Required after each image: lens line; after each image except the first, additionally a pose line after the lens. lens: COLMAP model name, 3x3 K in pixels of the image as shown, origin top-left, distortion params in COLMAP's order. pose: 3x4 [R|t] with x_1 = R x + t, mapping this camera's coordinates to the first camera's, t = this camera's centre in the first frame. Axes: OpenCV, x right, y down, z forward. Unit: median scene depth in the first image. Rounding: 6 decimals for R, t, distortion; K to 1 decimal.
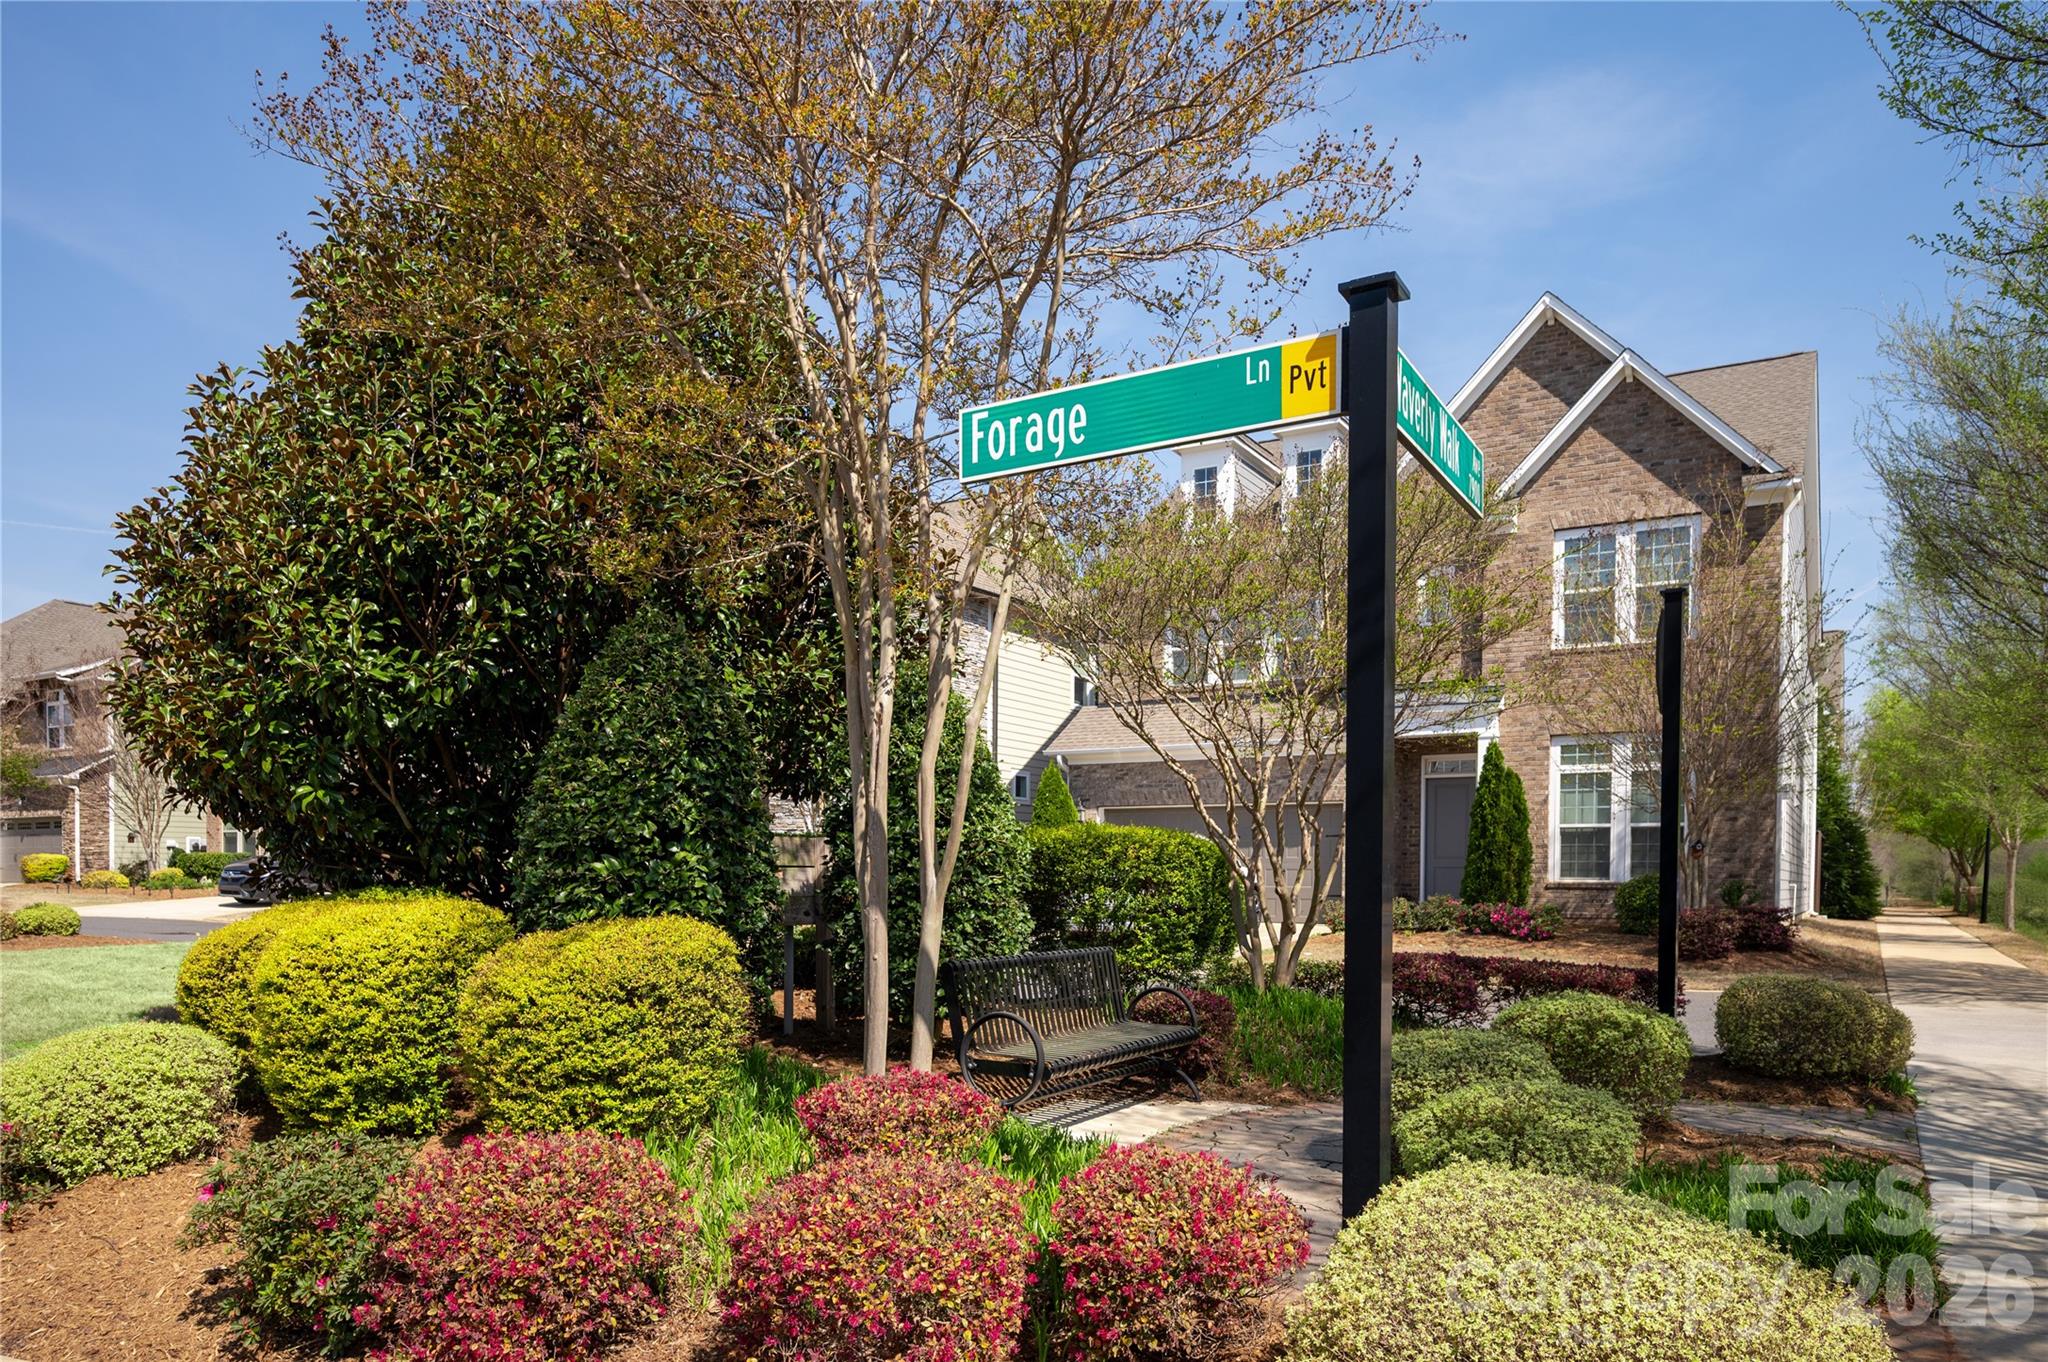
lens RADIAL K [[1302.8, 0, 1022.4], [0, 1302.8, 872.2], [0, 0, 1]] dist [0.002004, -0.000389]
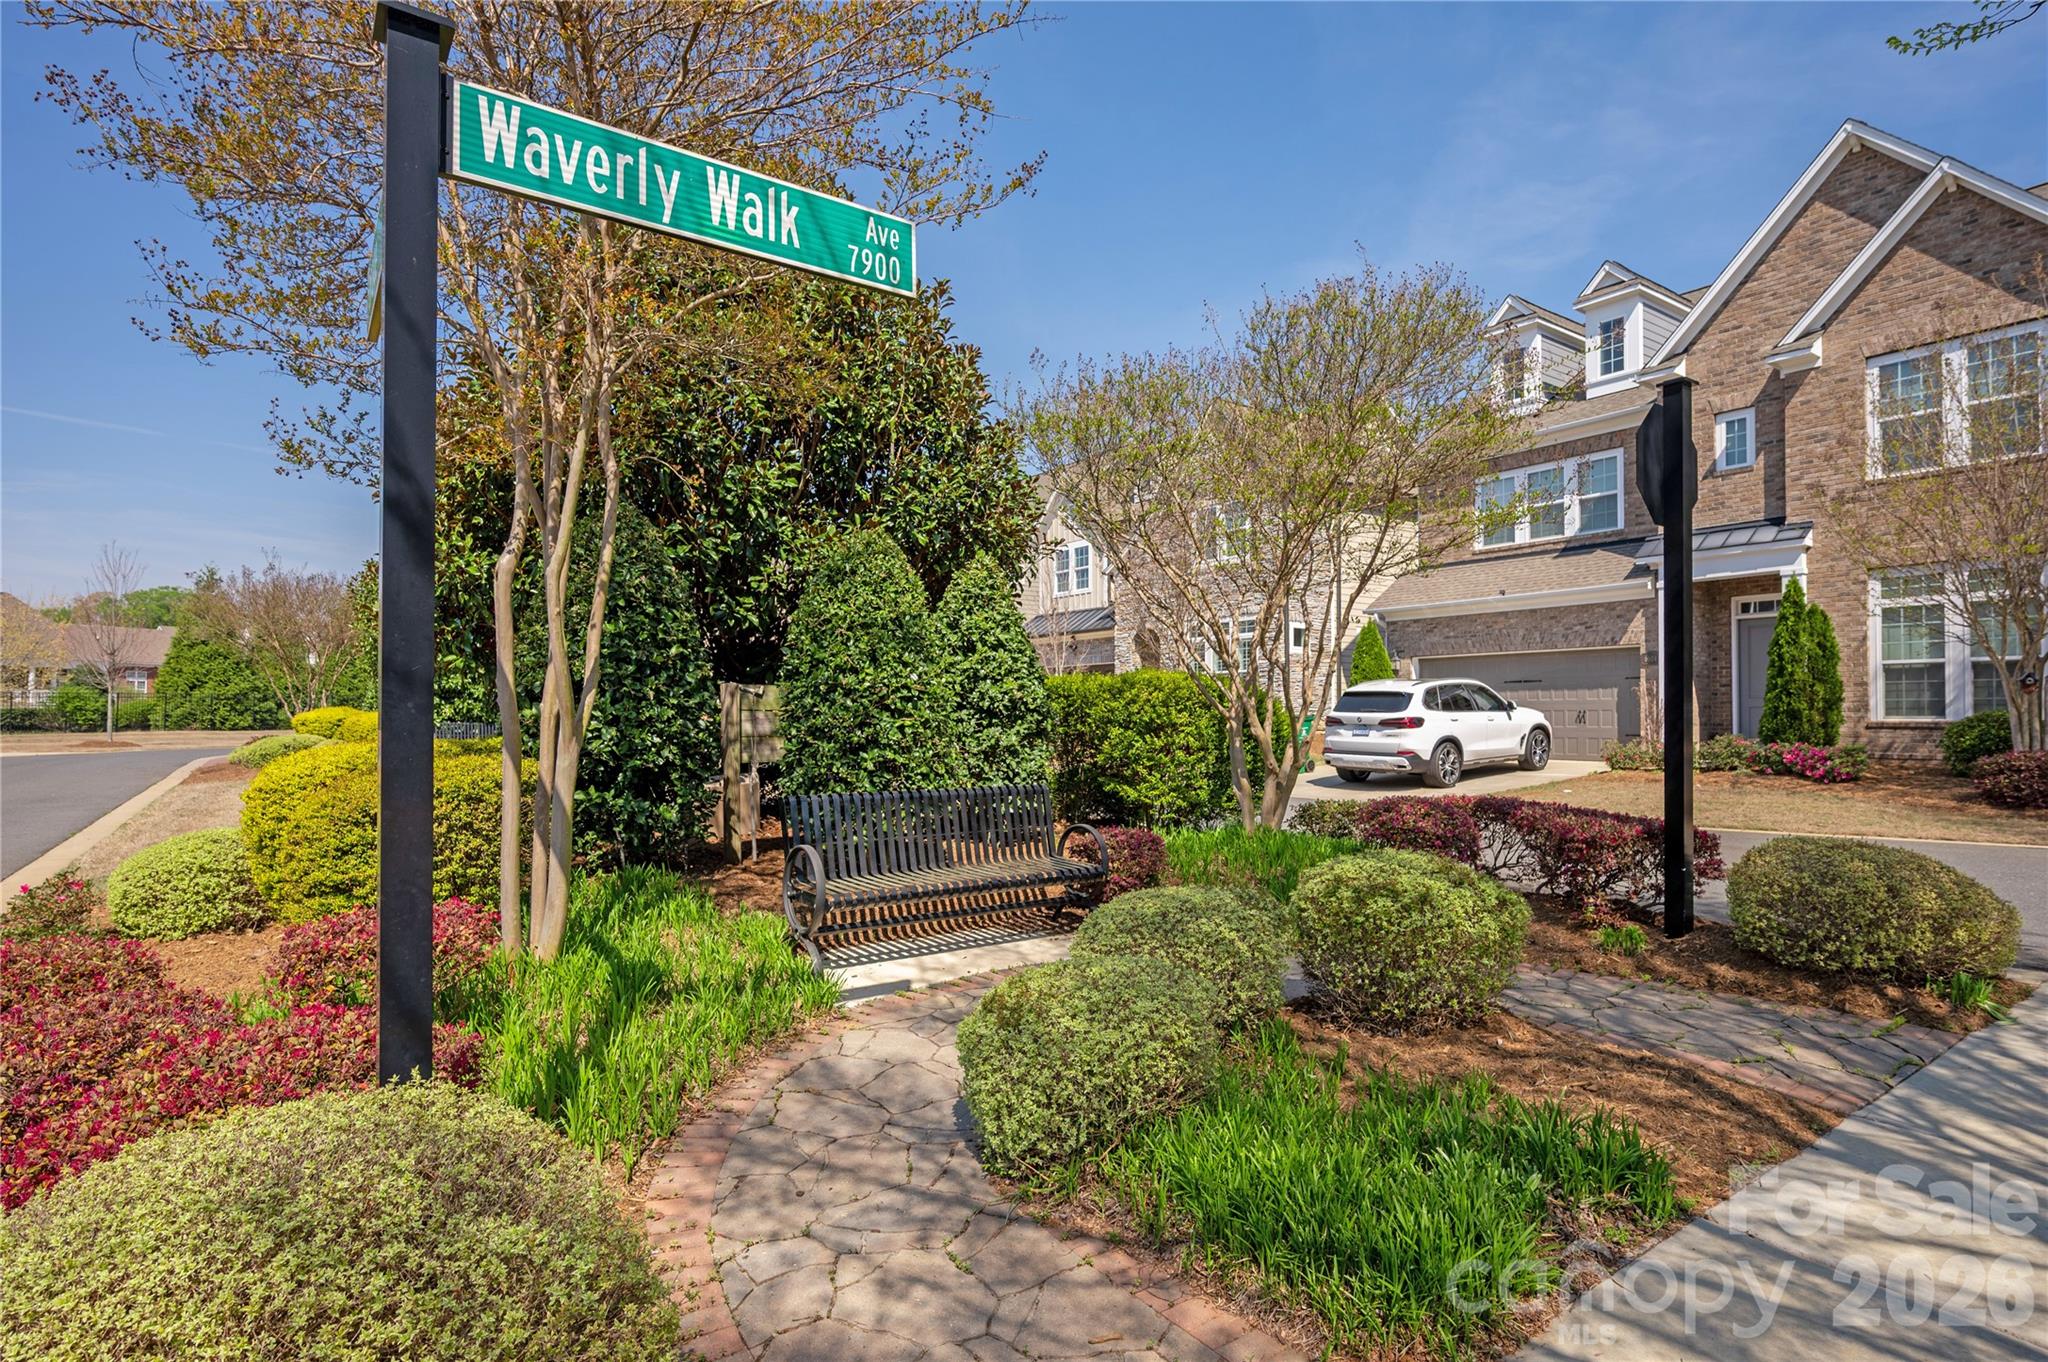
lens RADIAL K [[1007.8, 0, 1024.0], [0, 1007.8, 681.0], [0, 0, 1]] dist [-0.000300, 0.000685]
pose [[0.921867, -0.019546, -0.387013, 0.121239], [0.006089, 0.999334, -0.035966, 0.000815], [0.387459, 0.030799, 0.921372, 0.077402]]
